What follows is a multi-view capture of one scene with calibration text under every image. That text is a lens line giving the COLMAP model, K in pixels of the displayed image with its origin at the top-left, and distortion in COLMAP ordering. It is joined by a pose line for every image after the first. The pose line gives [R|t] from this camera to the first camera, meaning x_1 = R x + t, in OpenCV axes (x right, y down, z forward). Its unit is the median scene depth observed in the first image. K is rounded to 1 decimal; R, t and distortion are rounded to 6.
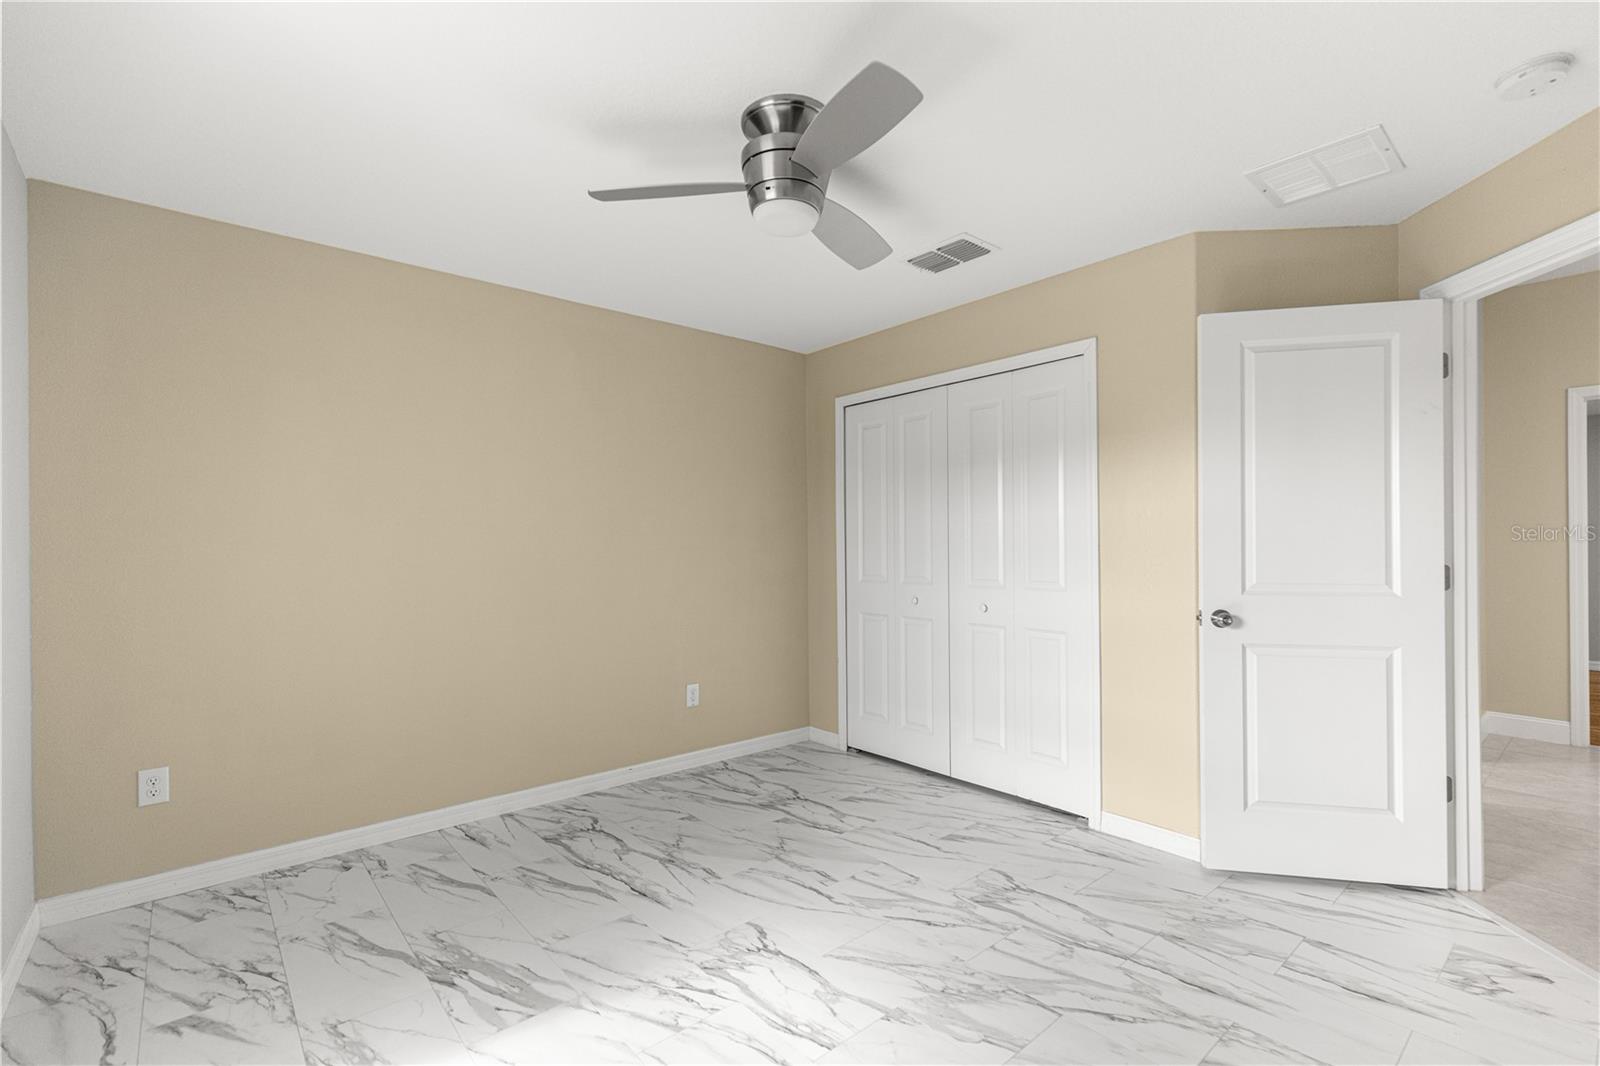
lens RADIAL K [[723.9, 0, 804.8], [0, 723.9, 536.2], [0, 0, 1]] dist [0.004018, 0.001039]
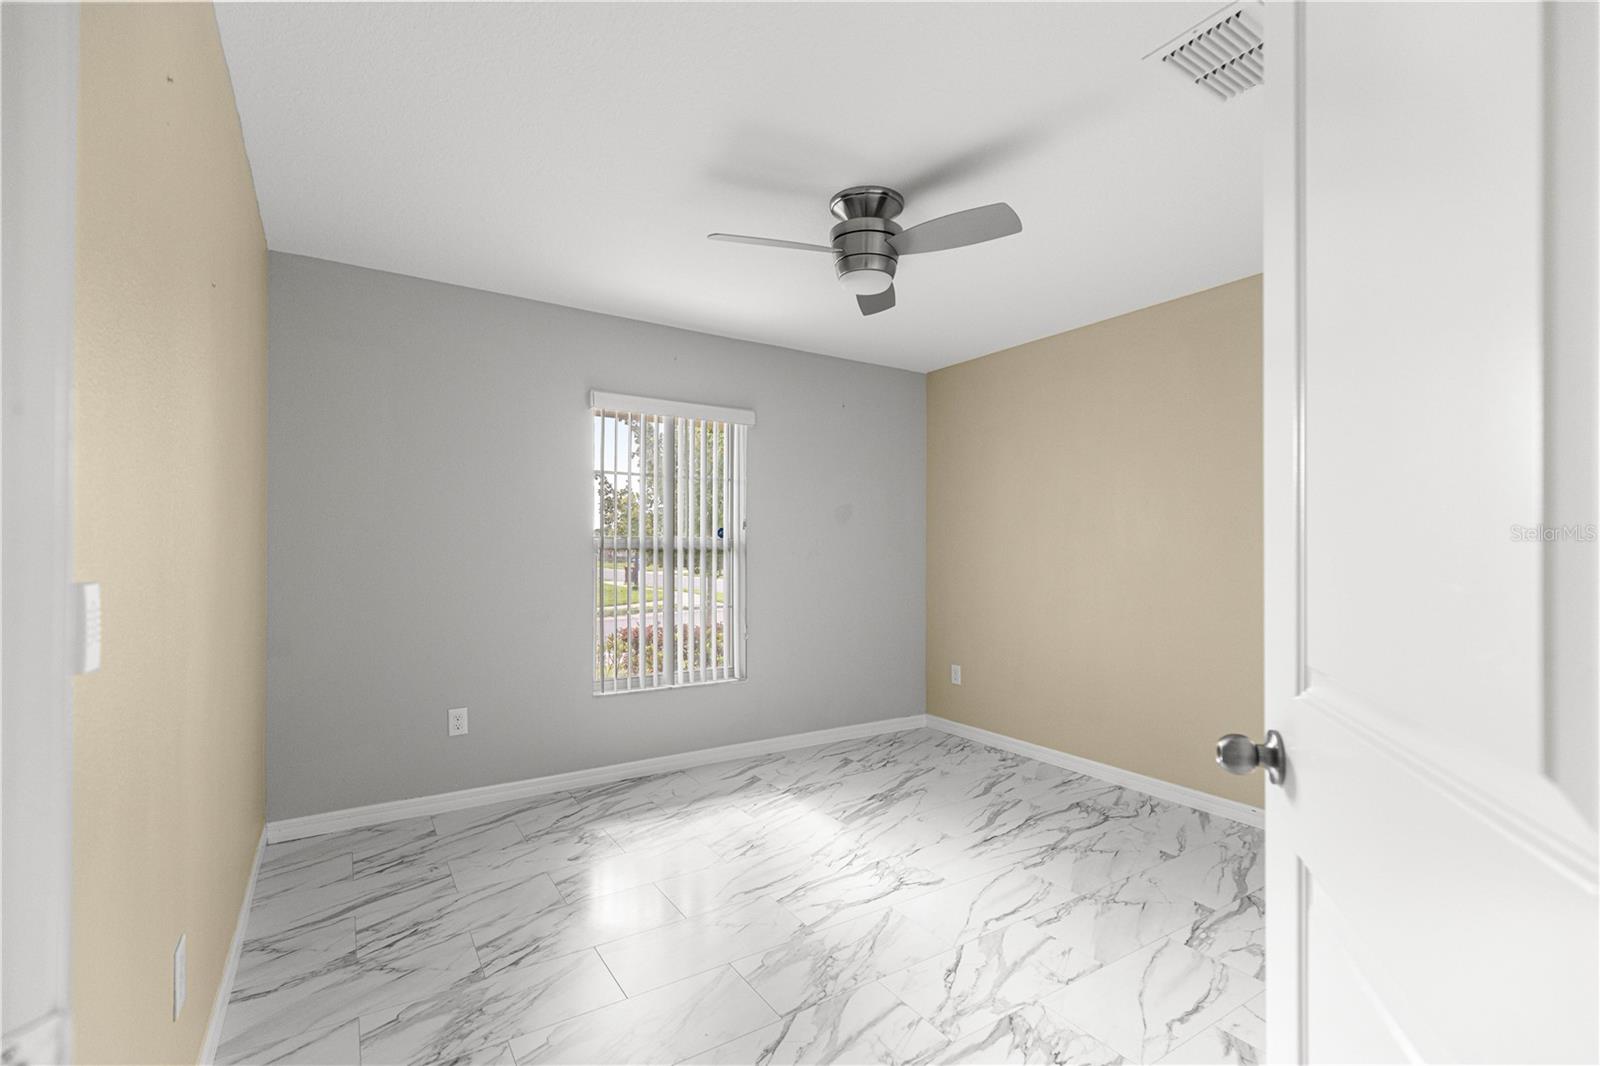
lens RADIAL K [[723.9, 0, 808.4], [0, 723.9, 538.2], [0, 0, 1]] dist [0.004018, 0.001039]
pose [[-0.133627, -0.006205, -0.991012, 0.931878], [0.004372, 0.999967, -0.006850, 0.004587], [0.991022, -0.005248, -0.133595, 0.813842]]
